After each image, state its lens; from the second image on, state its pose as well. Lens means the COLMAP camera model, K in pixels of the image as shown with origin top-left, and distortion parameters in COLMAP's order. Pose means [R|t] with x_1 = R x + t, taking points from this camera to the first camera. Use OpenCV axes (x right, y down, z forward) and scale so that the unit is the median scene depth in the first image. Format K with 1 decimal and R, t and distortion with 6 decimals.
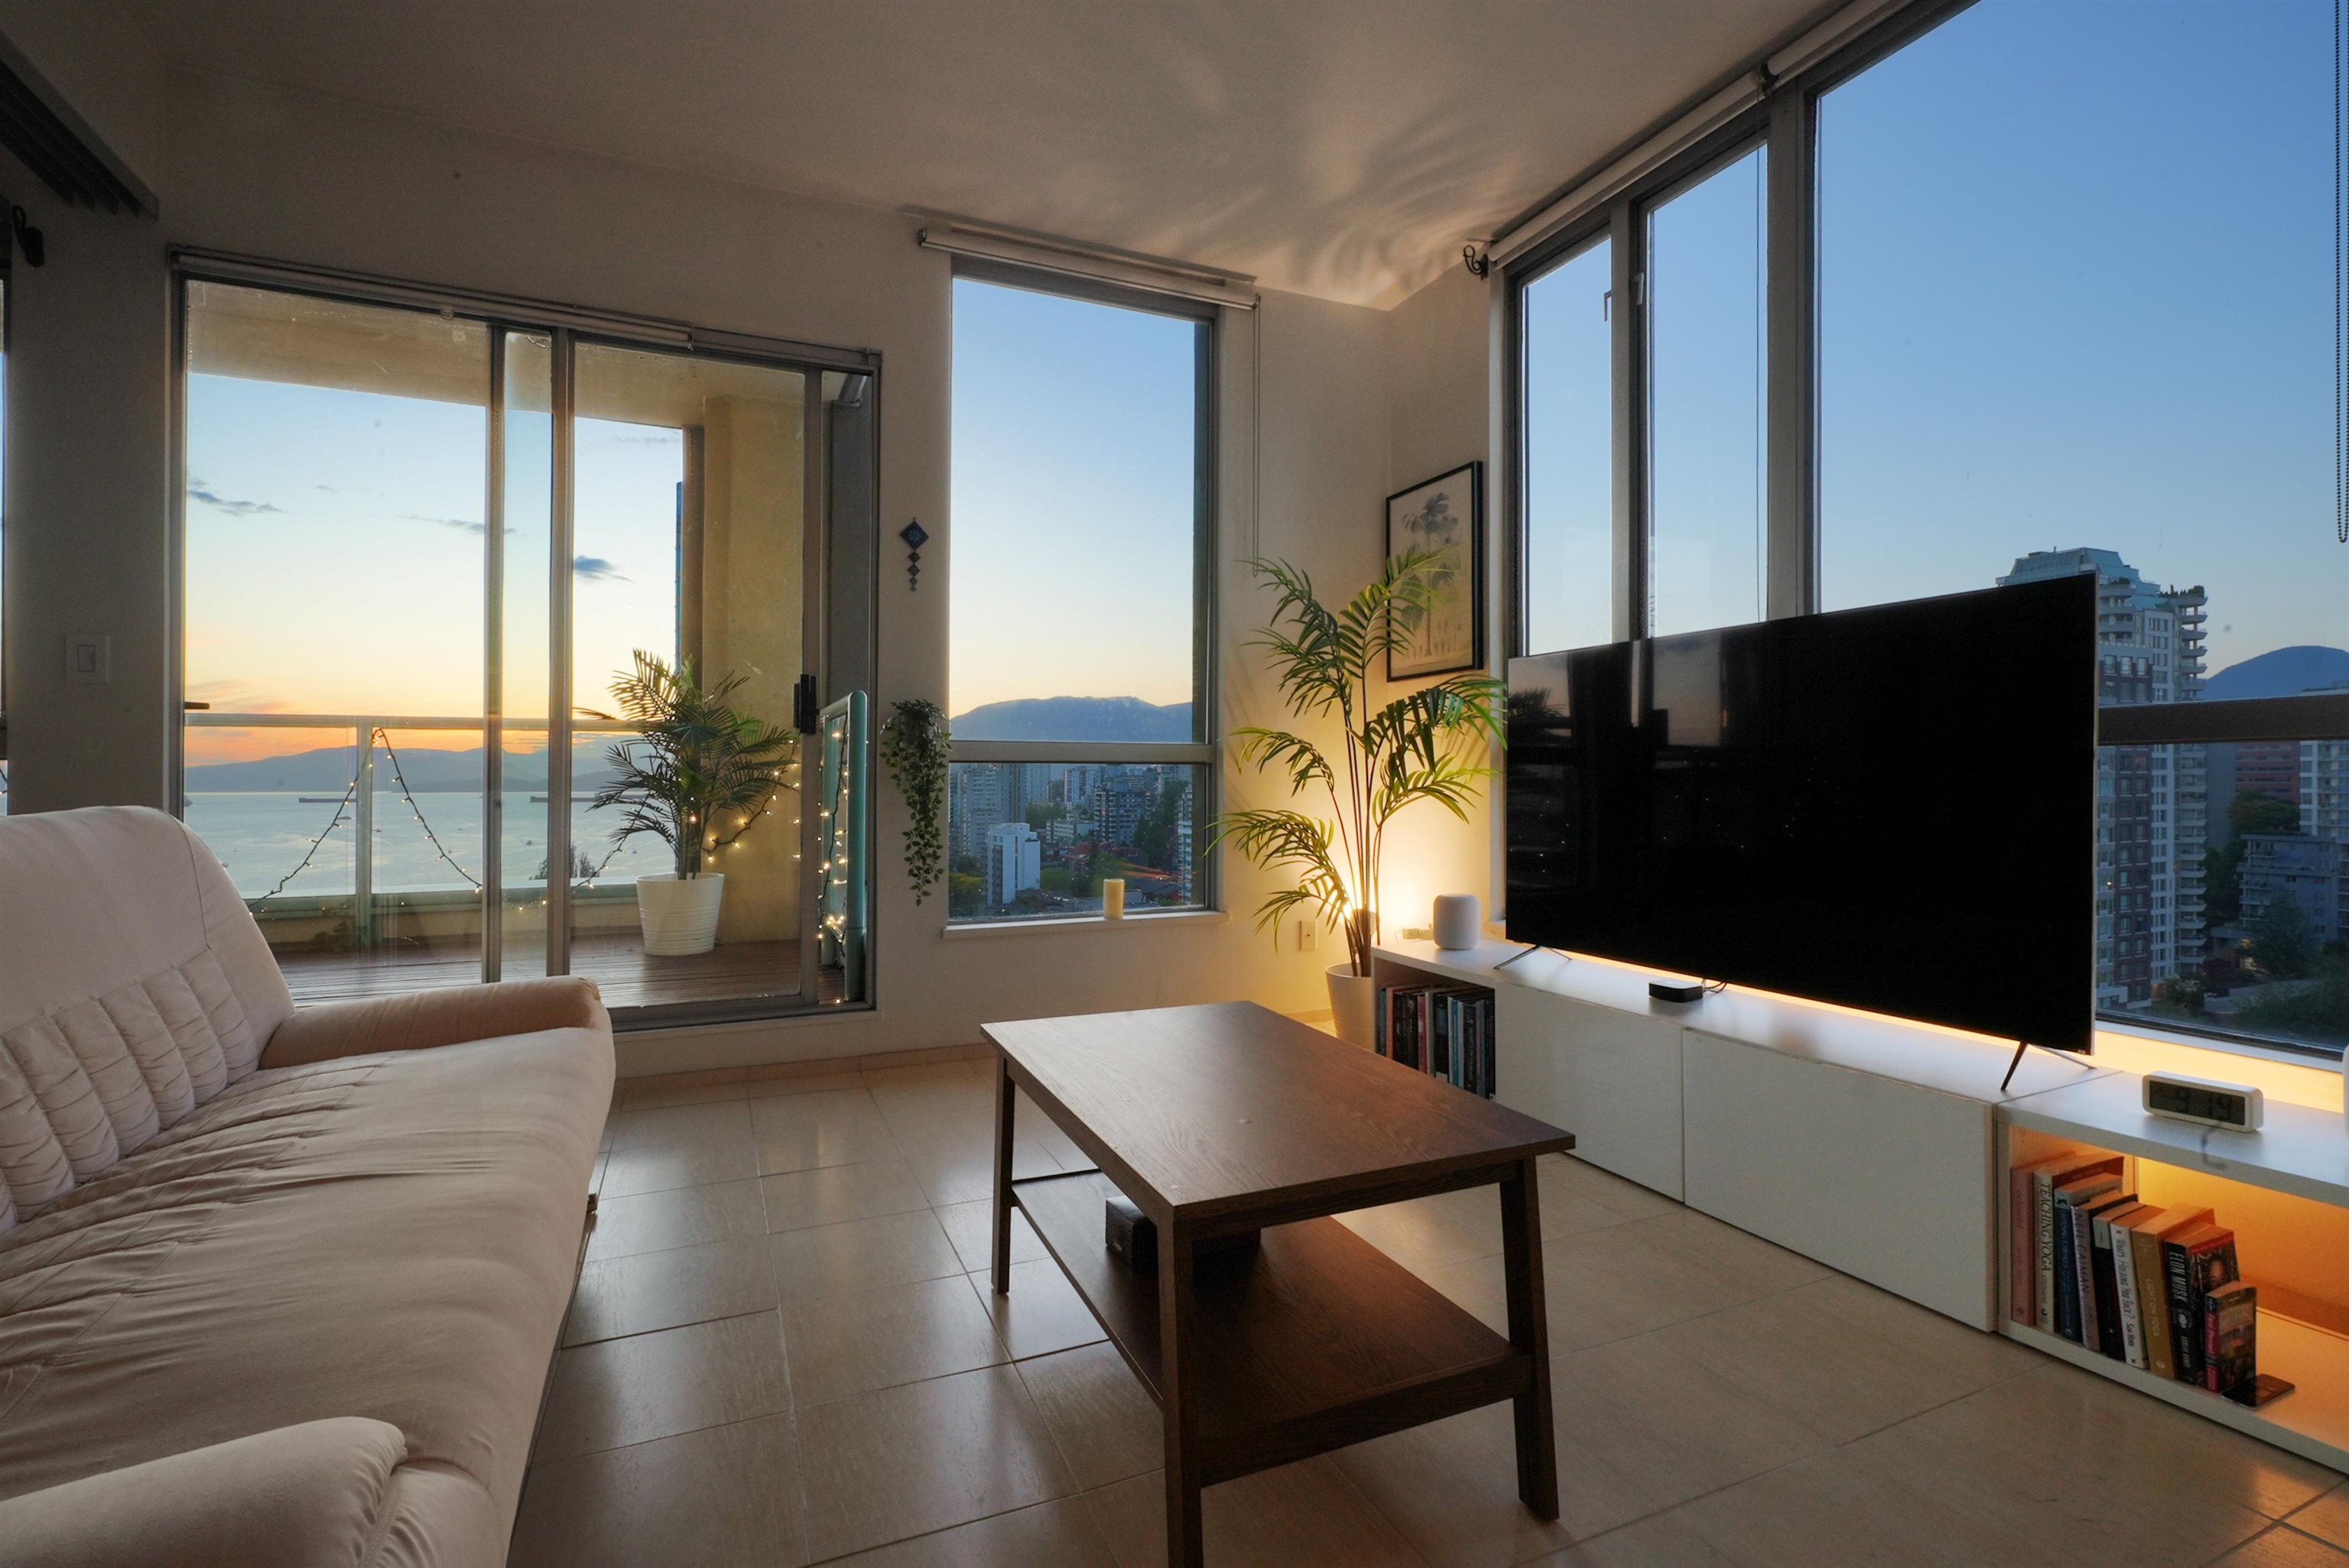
lens RADIAL K [[1084.0, 0, 1169.1], [0, 1084.0, 773.2], [0, 0, 1]] dist [-0.017169, 0.005884]
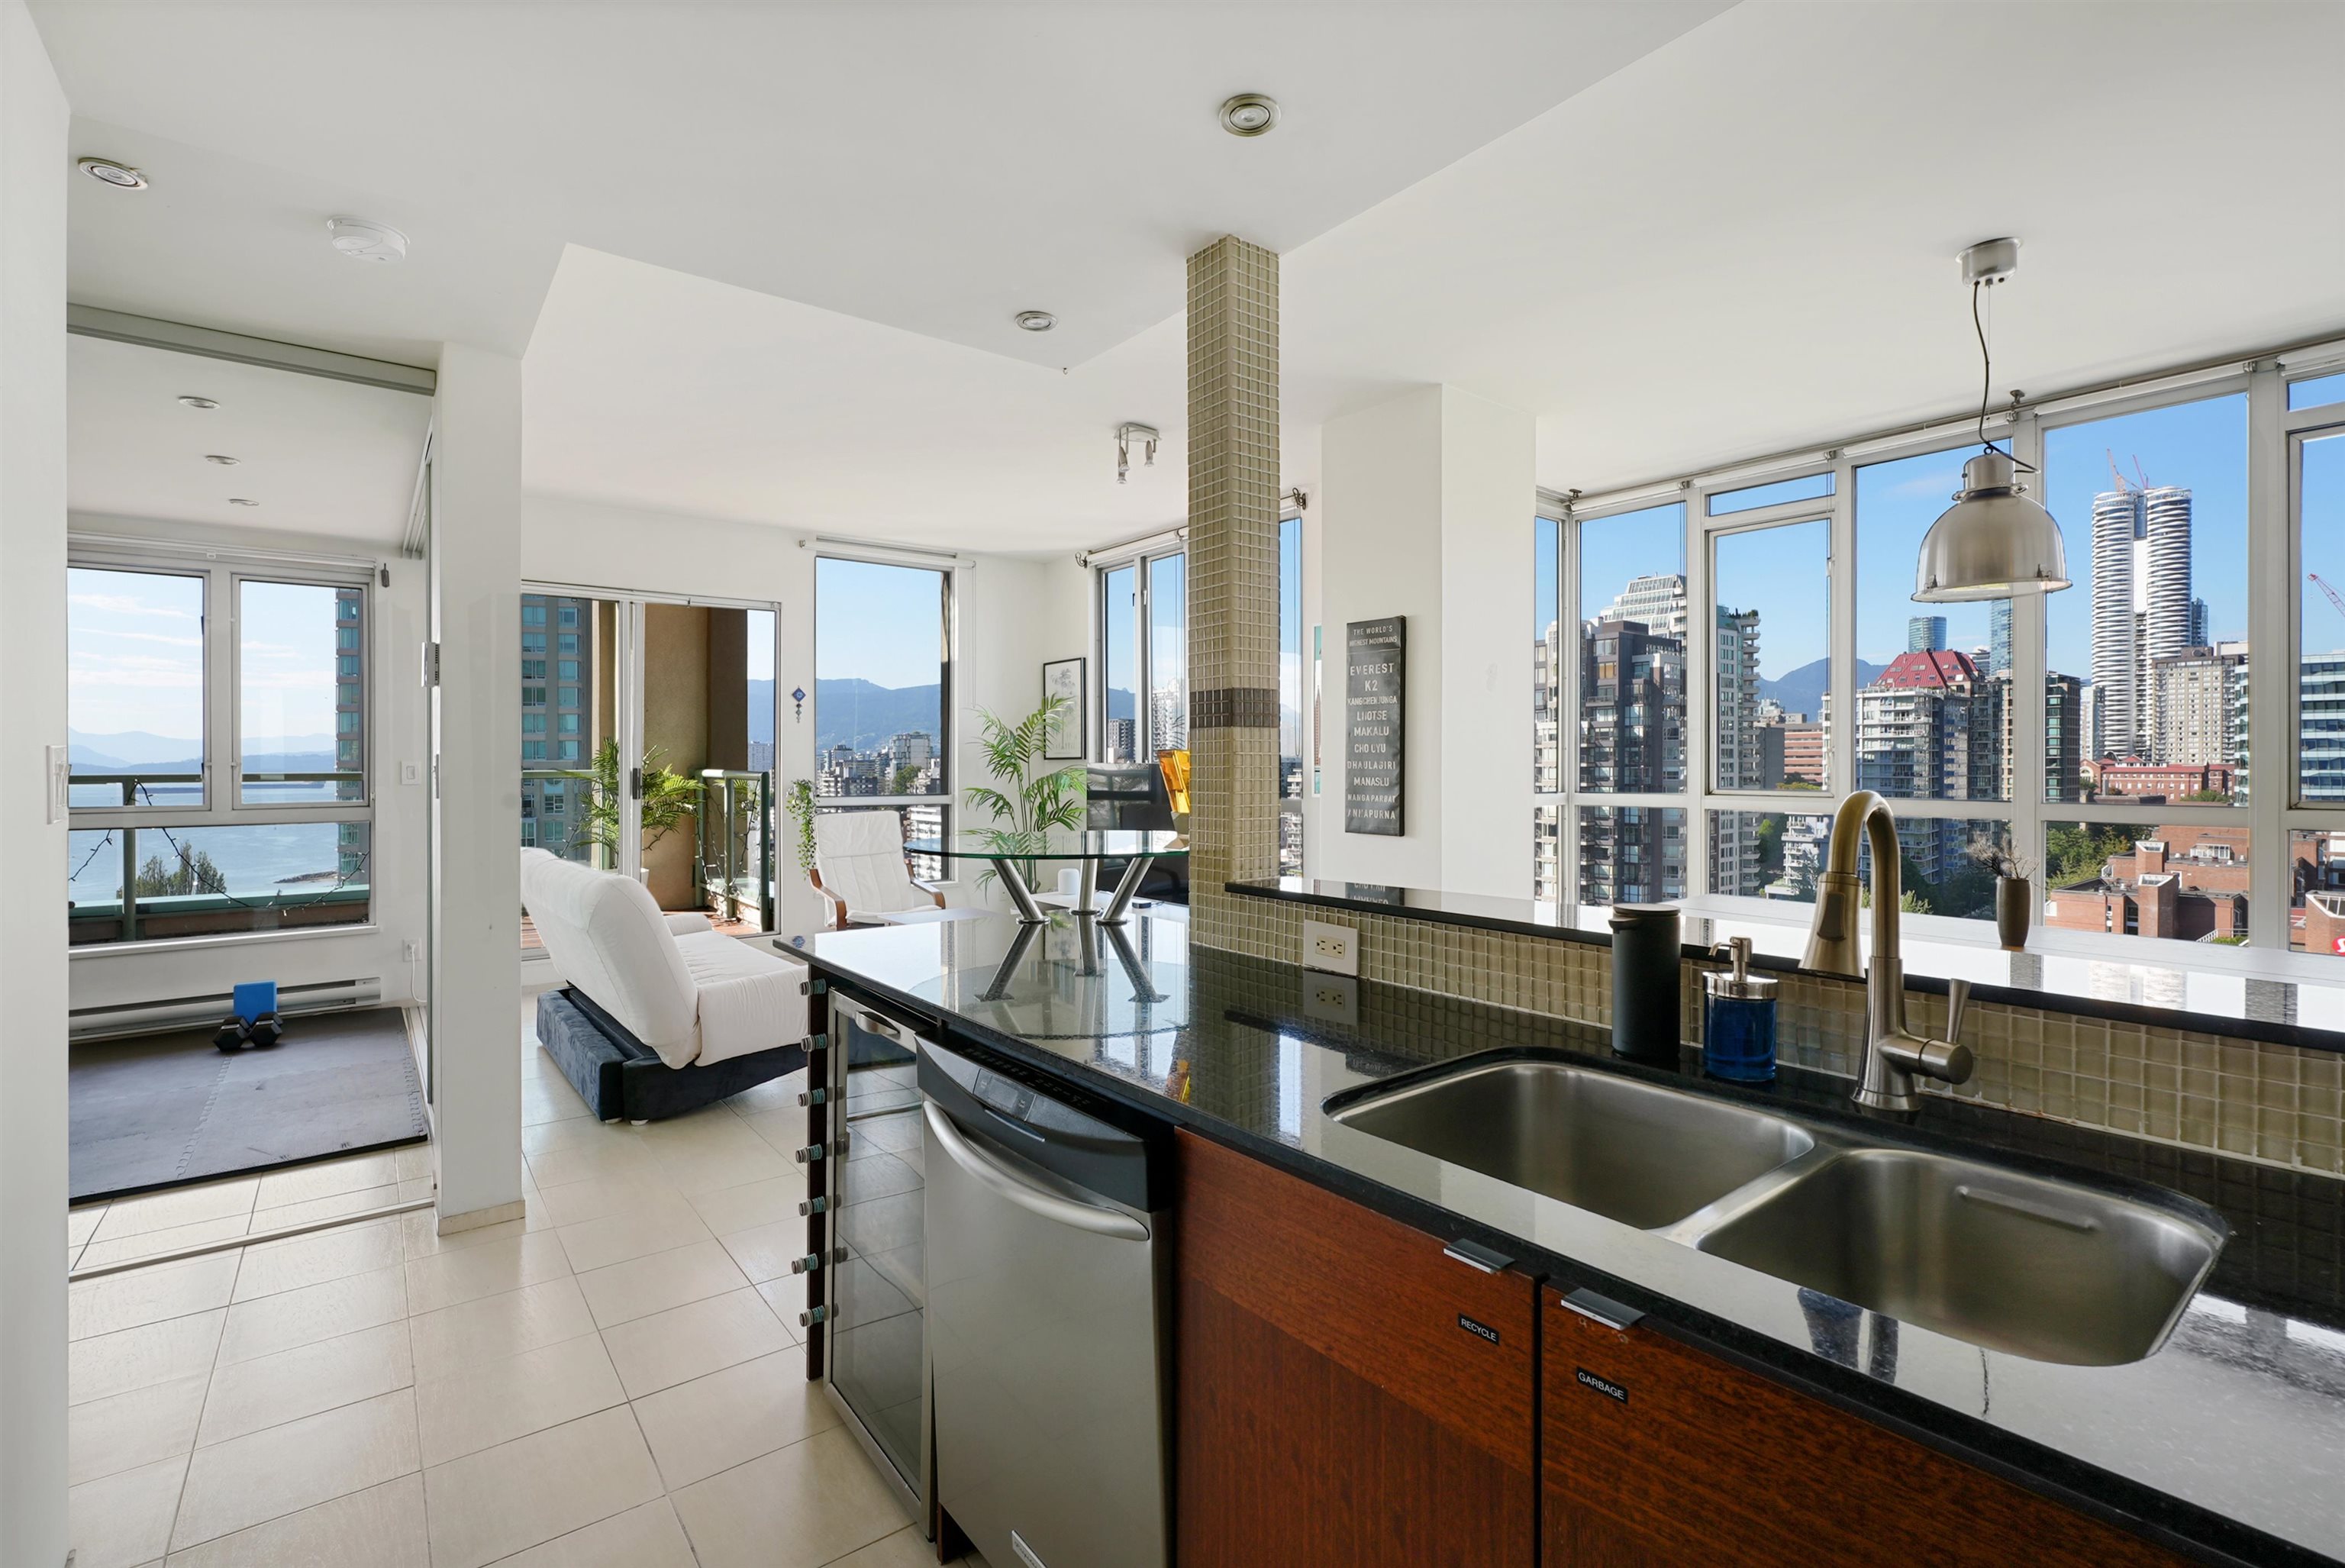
lens RADIAL K [[1082.3, 0, 1156.3], [0, 1082.3, 758.7], [0, 0, 1]] dist [-0.017169, 0.005884]
pose [[0.971069, 0.000044, 0.238801, -0.069819], [-0.000085, 1.000000, 0.000164, -0.099429], [-0.238801, -0.000179, 0.971069, -1.034991]]
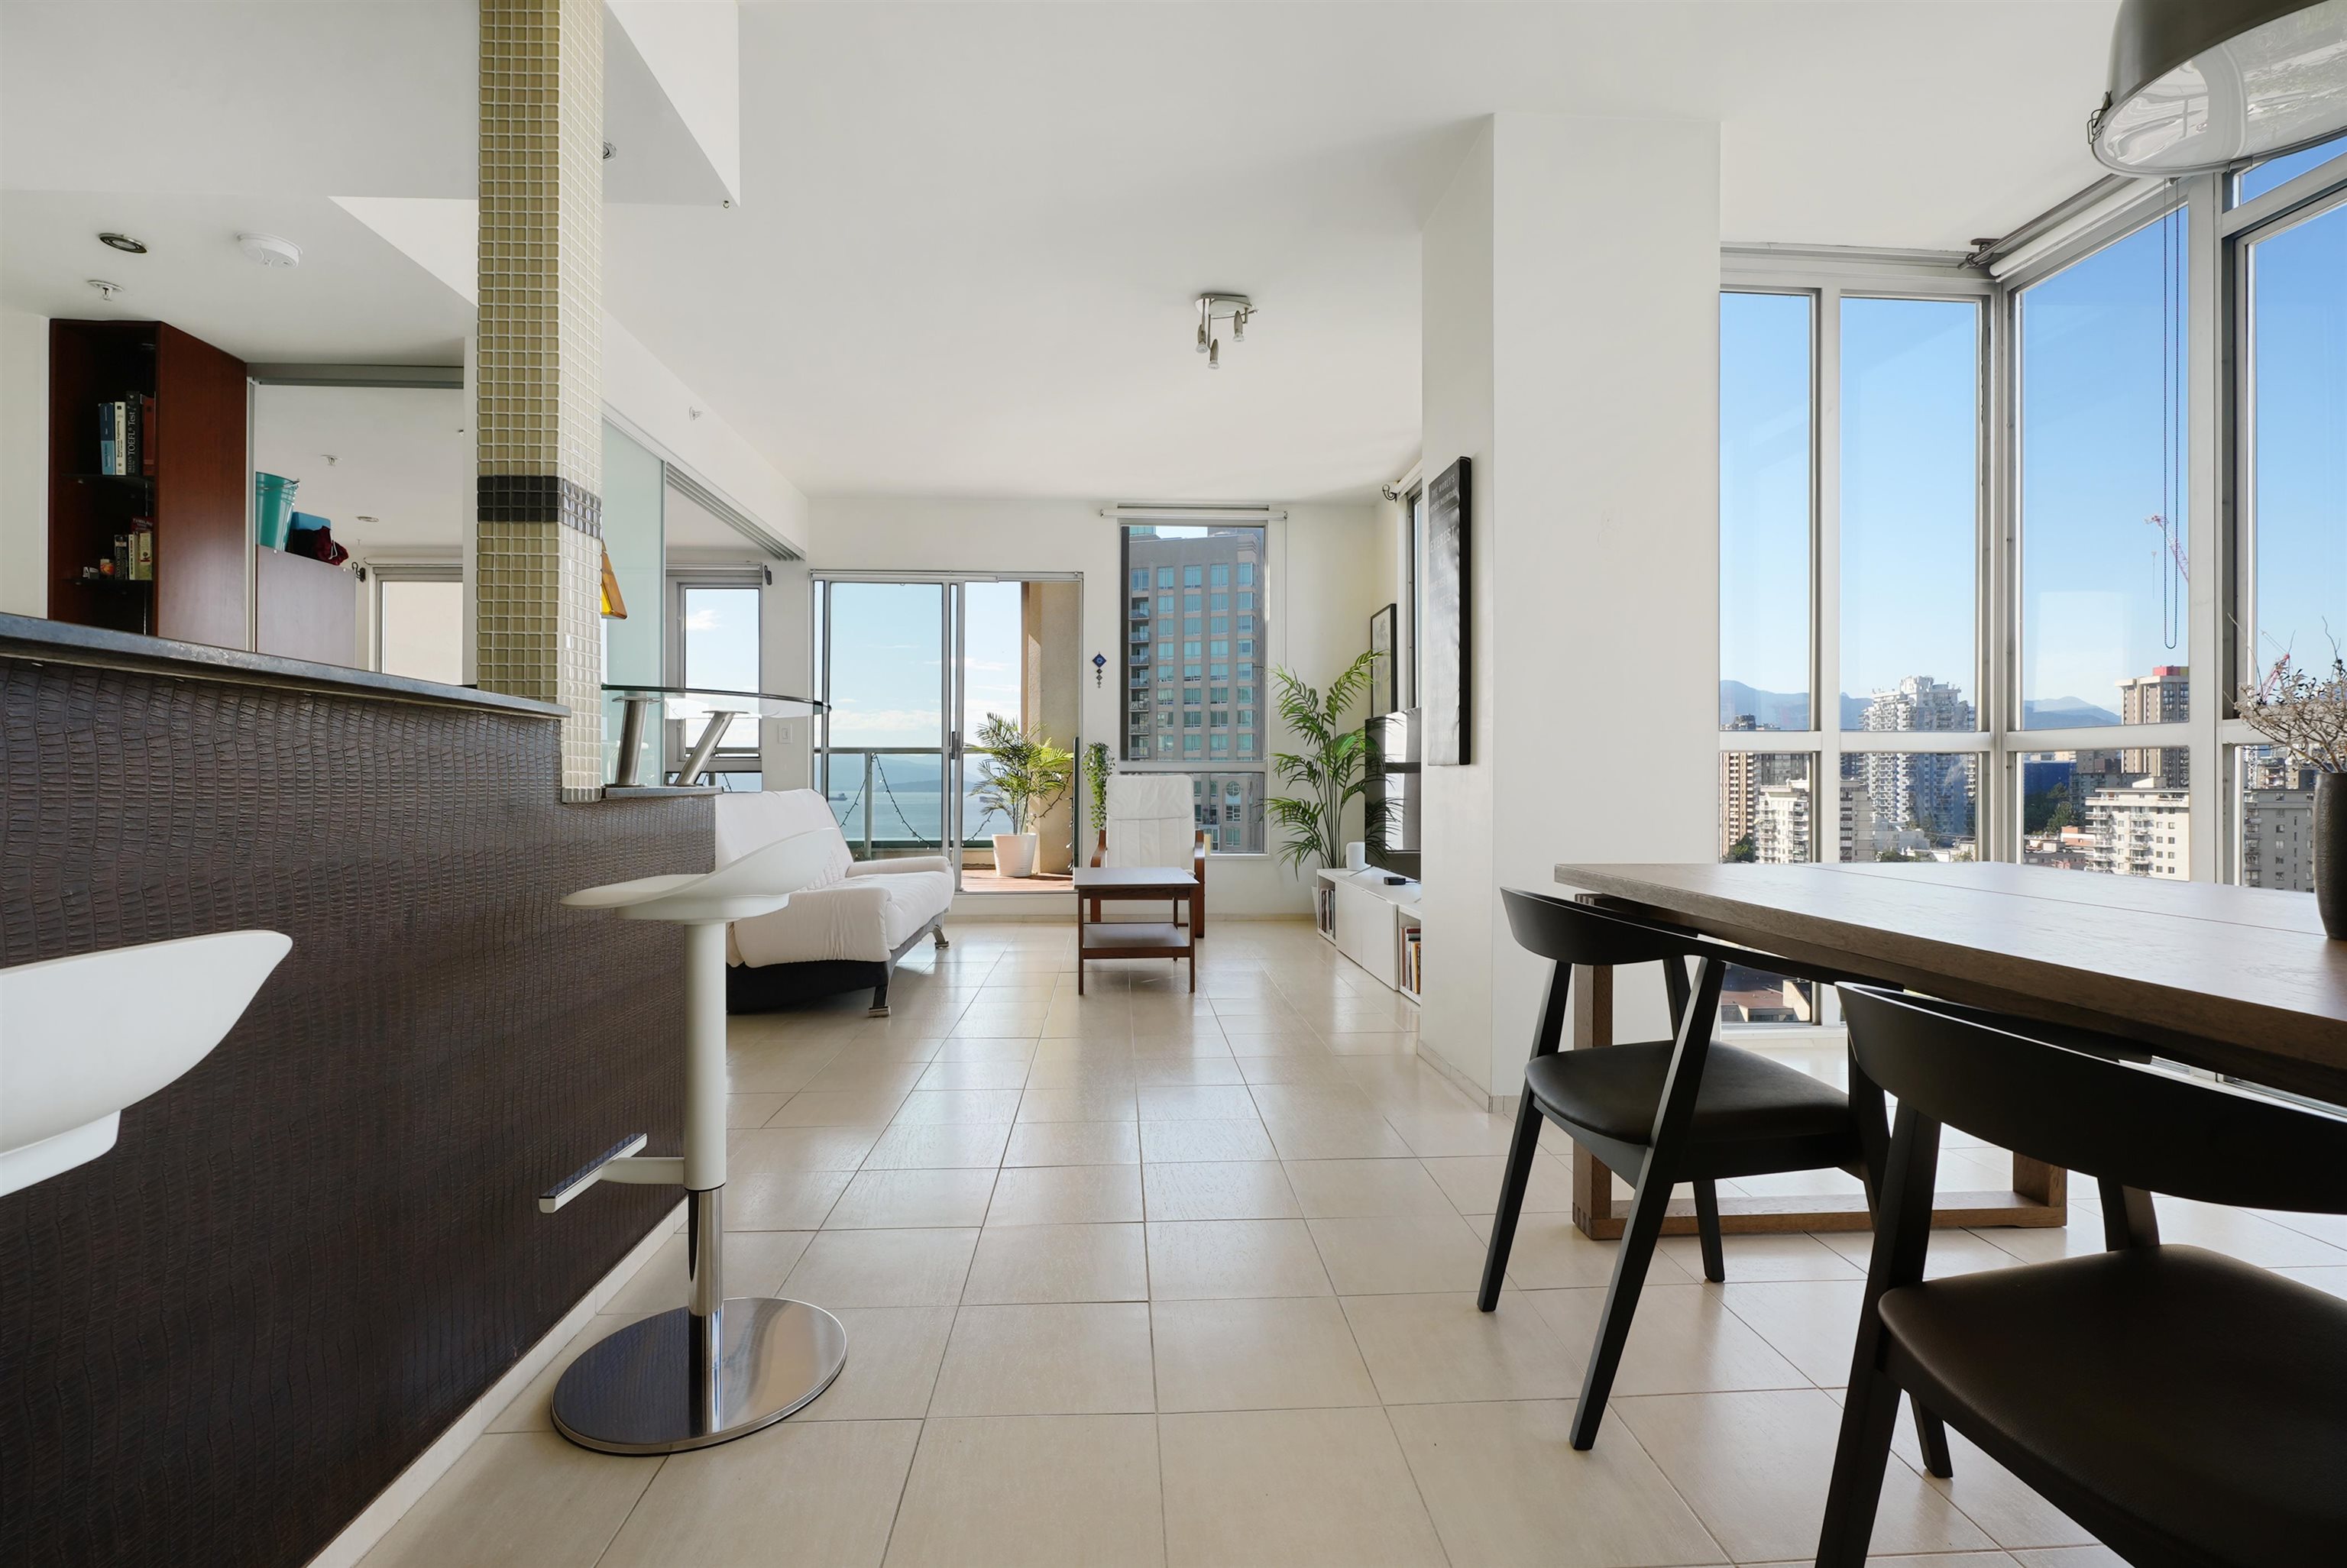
lens RADIAL K [[1083.0, 0, 1154.1], [0, 1083.0, 808.2], [0, 0, 1]] dist [-0.017169, 0.005884]
pose [[0.932649, 0.010620, -0.360629, 0.577871], [-0.000113, 0.999575, 0.029142, -0.002626], [0.360786, -0.027139, 0.932254, -0.836327]]
